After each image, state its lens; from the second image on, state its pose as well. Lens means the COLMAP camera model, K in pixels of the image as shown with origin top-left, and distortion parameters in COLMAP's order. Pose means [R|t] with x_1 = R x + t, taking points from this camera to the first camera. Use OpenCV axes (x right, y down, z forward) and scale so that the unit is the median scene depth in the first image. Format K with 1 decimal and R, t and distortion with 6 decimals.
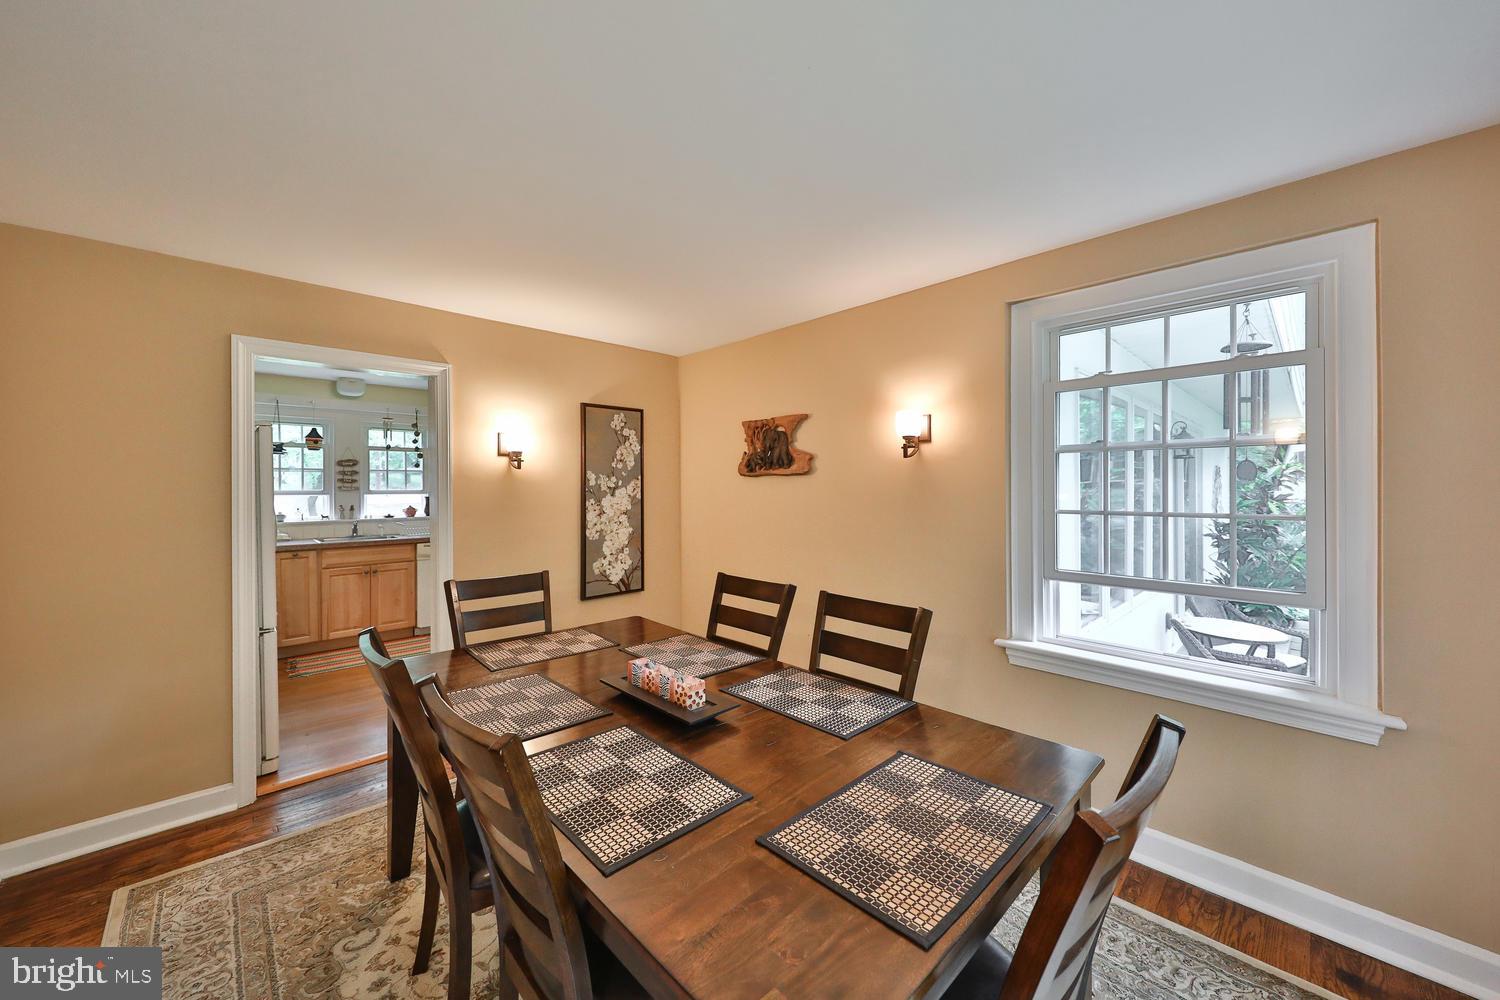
lens RADIAL K [[548.4, 0, 750.6], [0, 548.4, 490.6], [0, 0, 1]] dist [-0.001738, -0.000300]
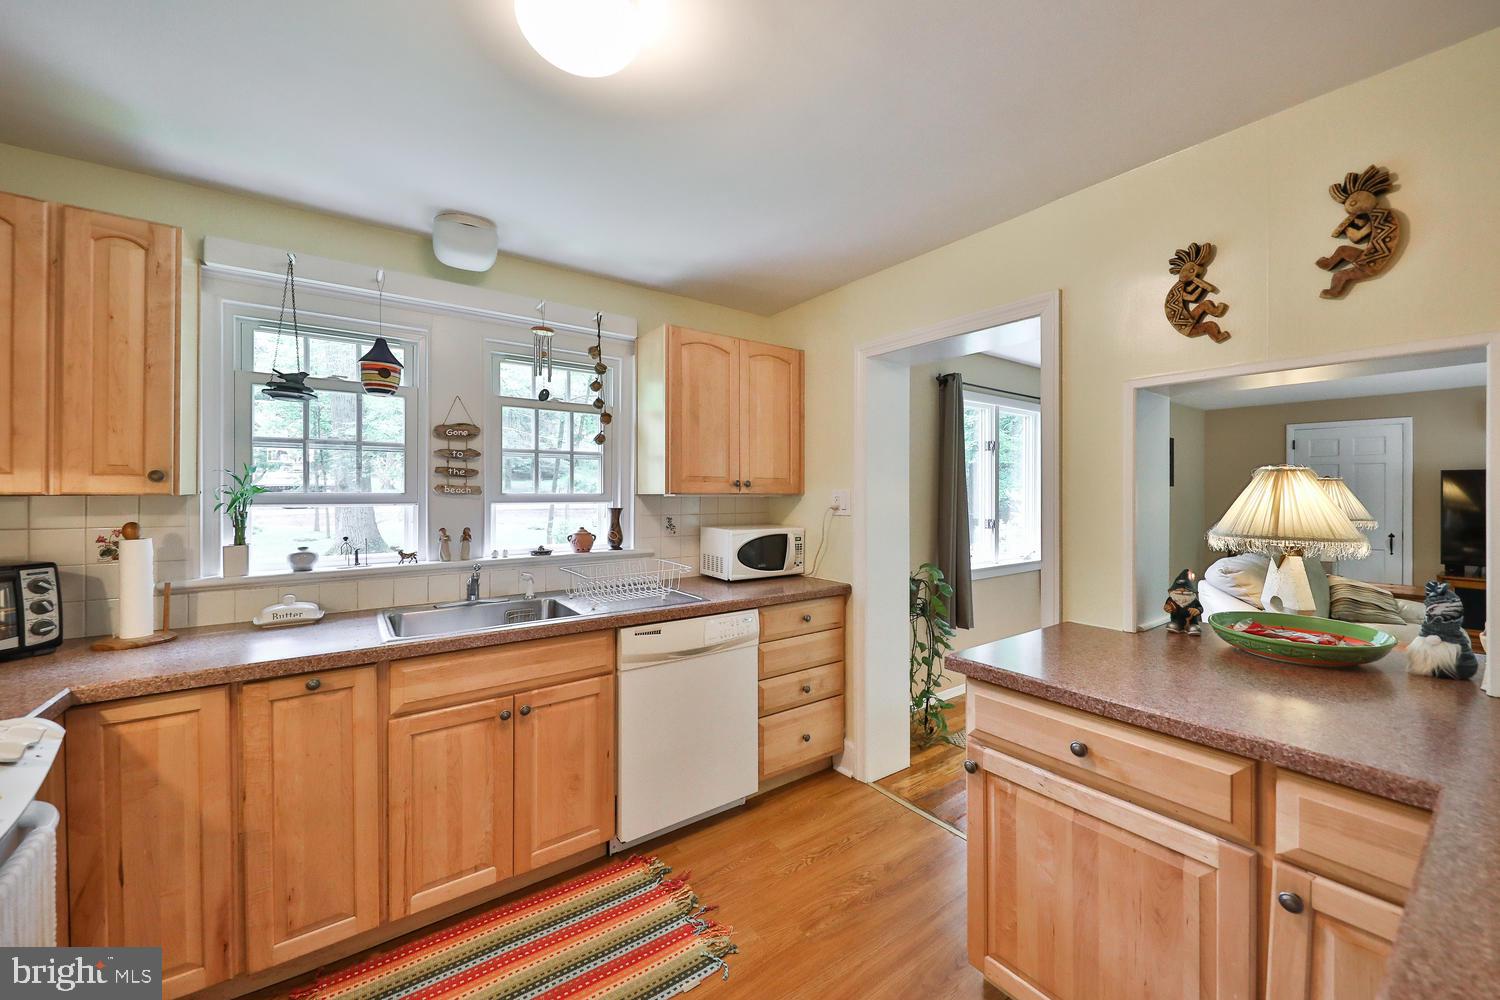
lens RADIAL K [[548.4, 0, 771.3], [0, 548.4, 497.8], [0, 0, 1]] dist [-0.001738, -0.000300]
pose [[0.993946, 0.005776, -0.109717, -0.418876], [-0.005415, 0.999979, 0.003584, -0.000612], [0.109735, -0.002968, 0.993956, 0.566105]]
